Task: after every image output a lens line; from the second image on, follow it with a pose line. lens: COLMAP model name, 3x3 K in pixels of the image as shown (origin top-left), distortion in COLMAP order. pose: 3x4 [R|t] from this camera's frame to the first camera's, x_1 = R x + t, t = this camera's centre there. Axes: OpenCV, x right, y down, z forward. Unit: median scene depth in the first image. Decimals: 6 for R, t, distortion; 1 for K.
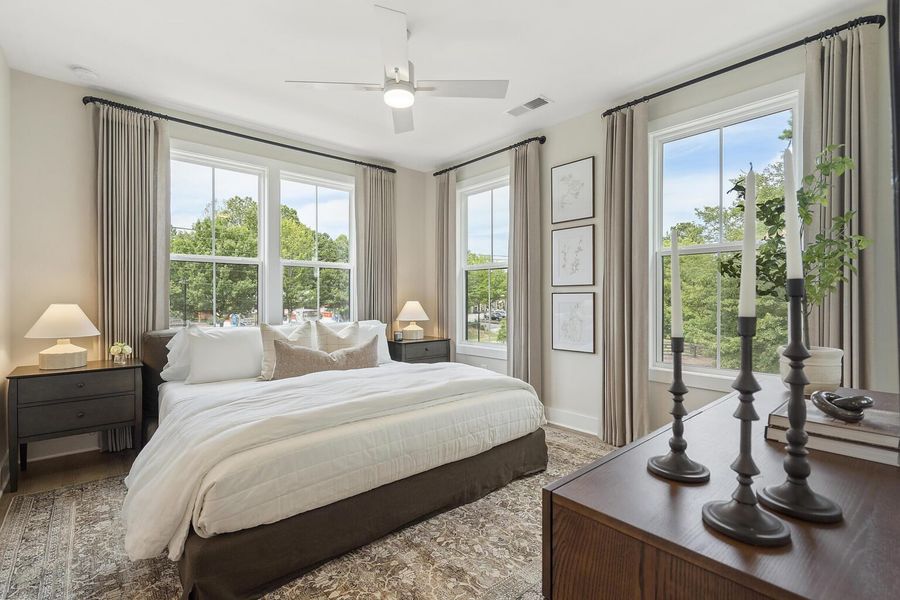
lens RADIAL K [[419.4, 0, 448.0], [0, 419.4, 294.1], [0, 0, 1]] dist [-0.005495, 0.001438]
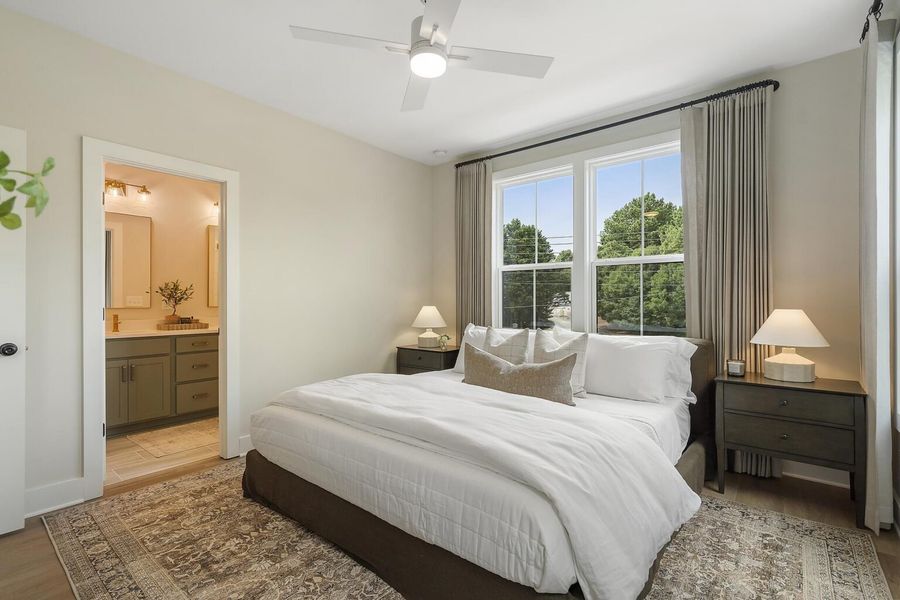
lens RADIAL K [[419.4, 0, 447.1], [0, 419.4, 300.5], [0, 0, 1]] dist [-0.005495, 0.001438]
pose [[0.150238, -0.005158, -0.988636, 0.799688], [0.007170, 0.999966, -0.004127, 0.009851], [0.988624, -0.006469, 0.150269, 1.027983]]
